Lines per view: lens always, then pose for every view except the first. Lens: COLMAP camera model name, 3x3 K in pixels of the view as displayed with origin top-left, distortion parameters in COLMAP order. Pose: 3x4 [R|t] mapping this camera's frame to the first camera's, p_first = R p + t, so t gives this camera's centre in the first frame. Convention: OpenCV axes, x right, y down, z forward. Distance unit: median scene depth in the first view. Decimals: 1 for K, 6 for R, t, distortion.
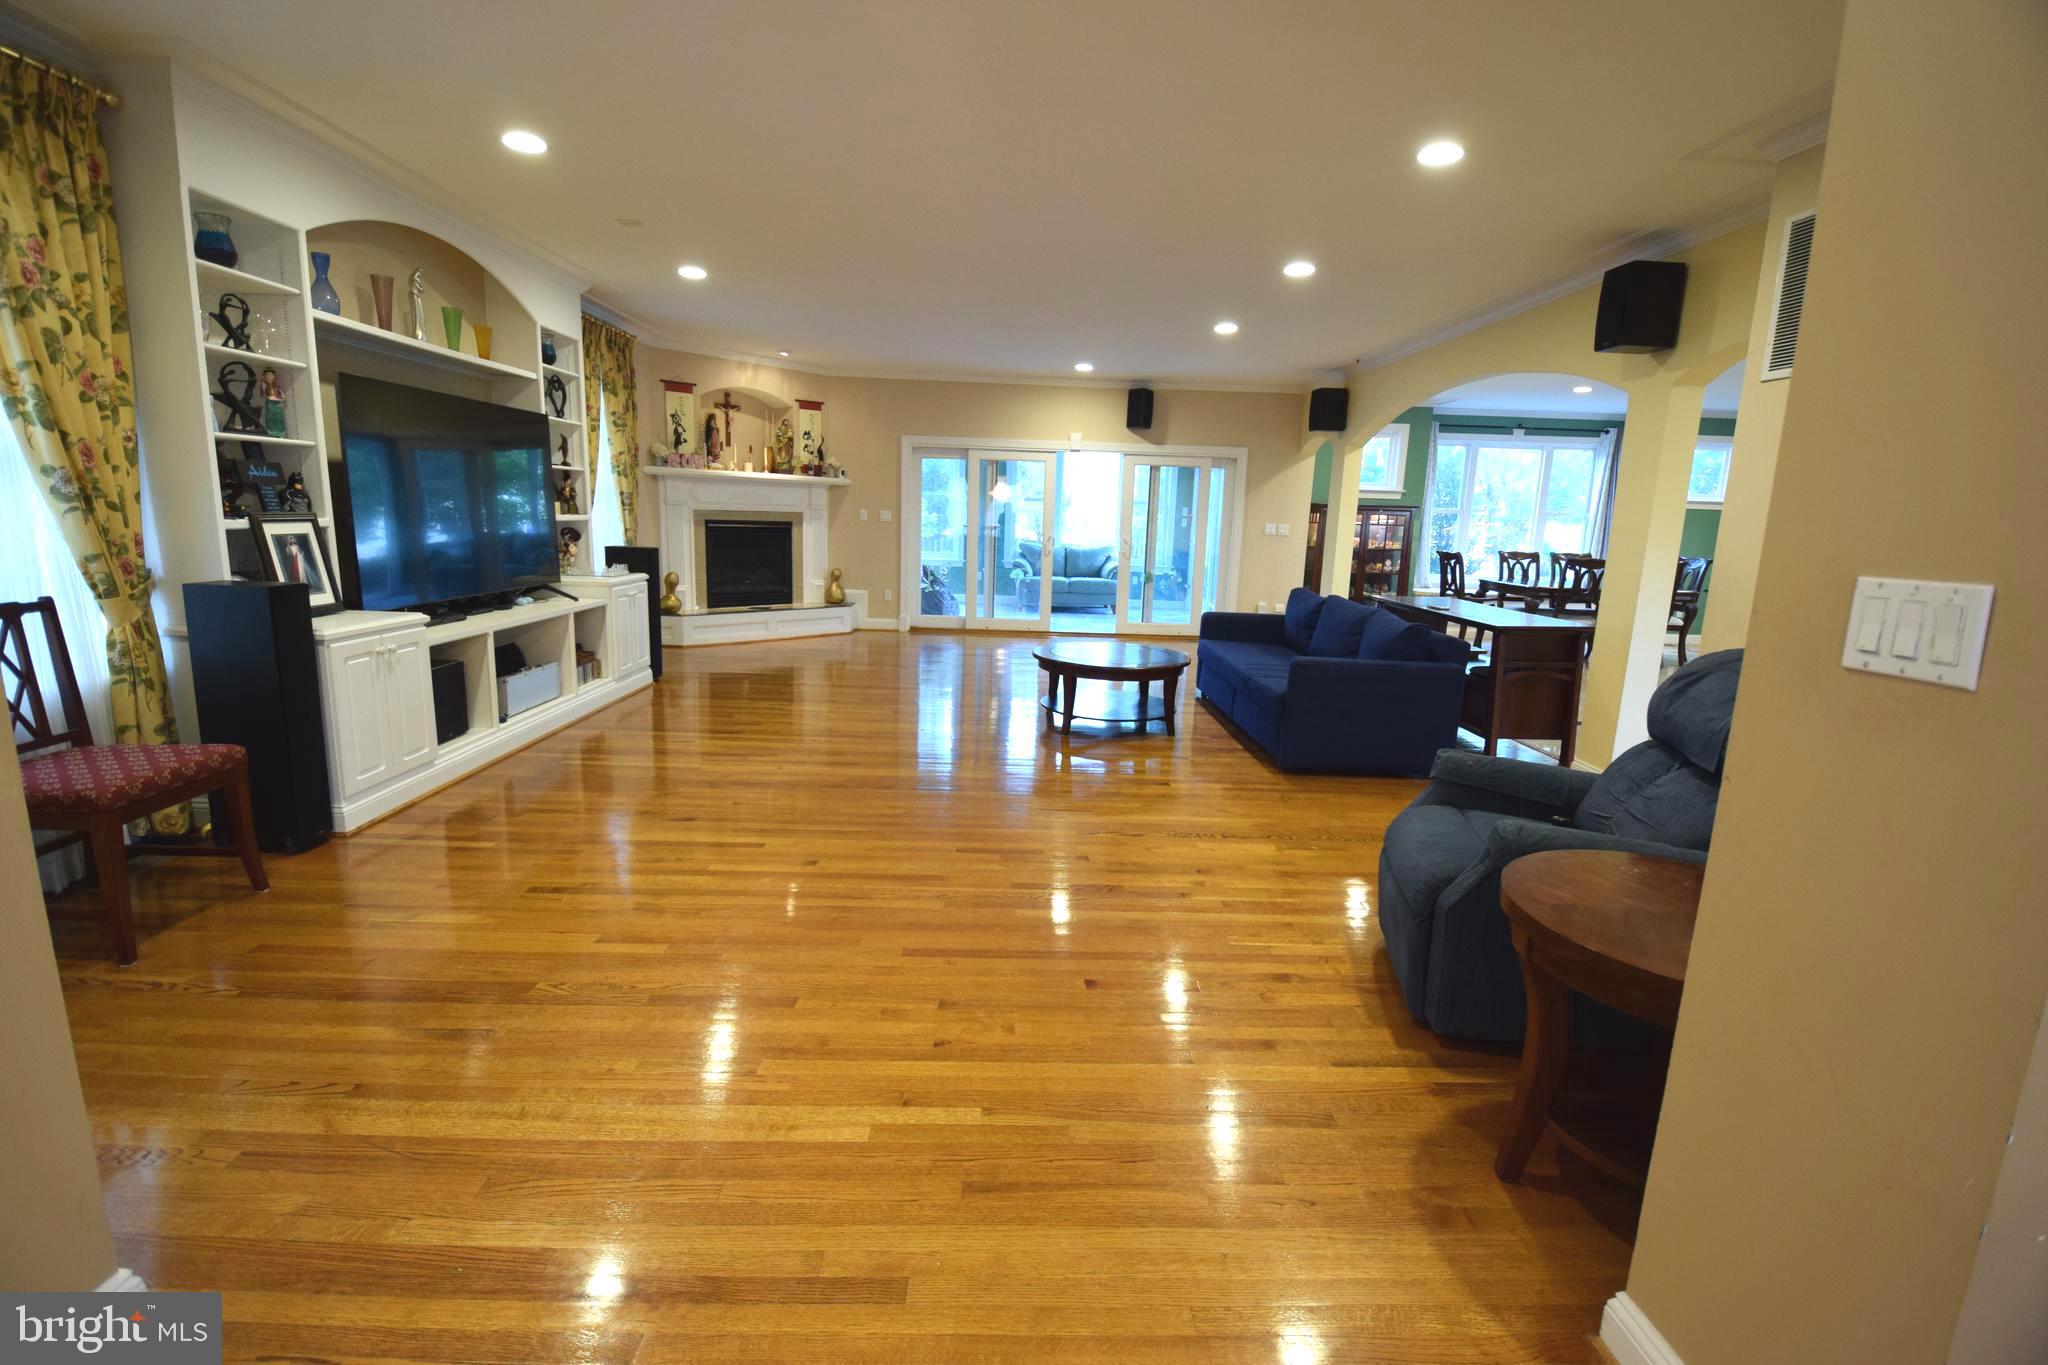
lens RADIAL K [[918.7, 0, 1025.2], [0, 918.7, 667.0], [0, 0, 1]] dist [-0.000756, -0.007716]
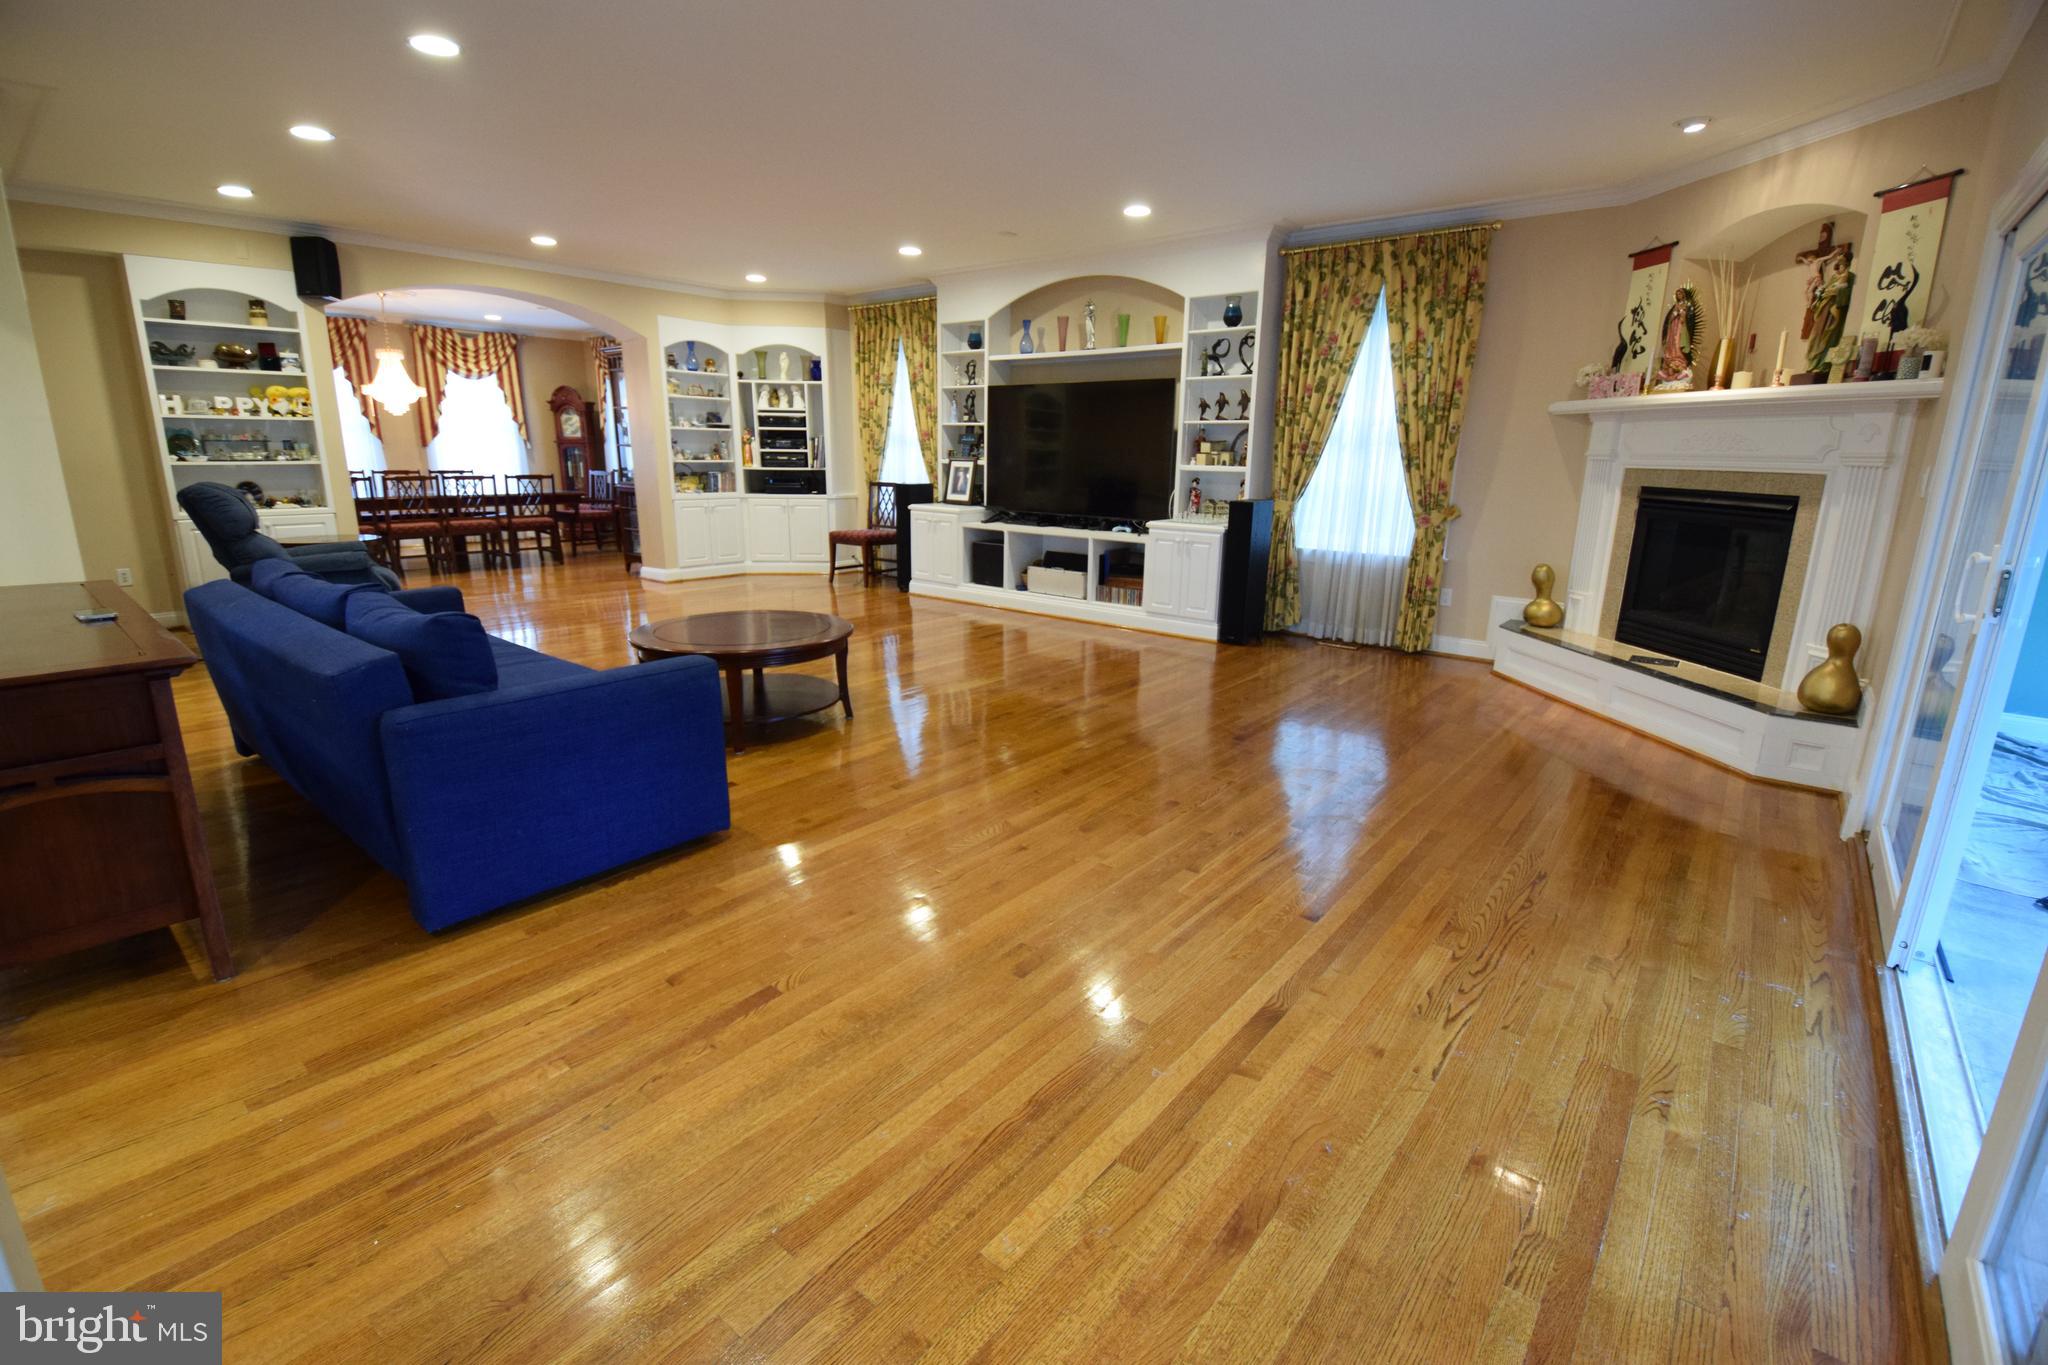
lens RADIAL K [[895.6, 0, 1028.5], [0, 895.6, 673.7], [0, 0, 1]] dist [0.019081, -0.023202]
pose [[-0.651854, 0.136560, -0.745948, 0.844121], [-0.166109, 0.934053, 0.316152, -0.423416], [0.739929, 0.329993, -0.586183, 2.779545]]
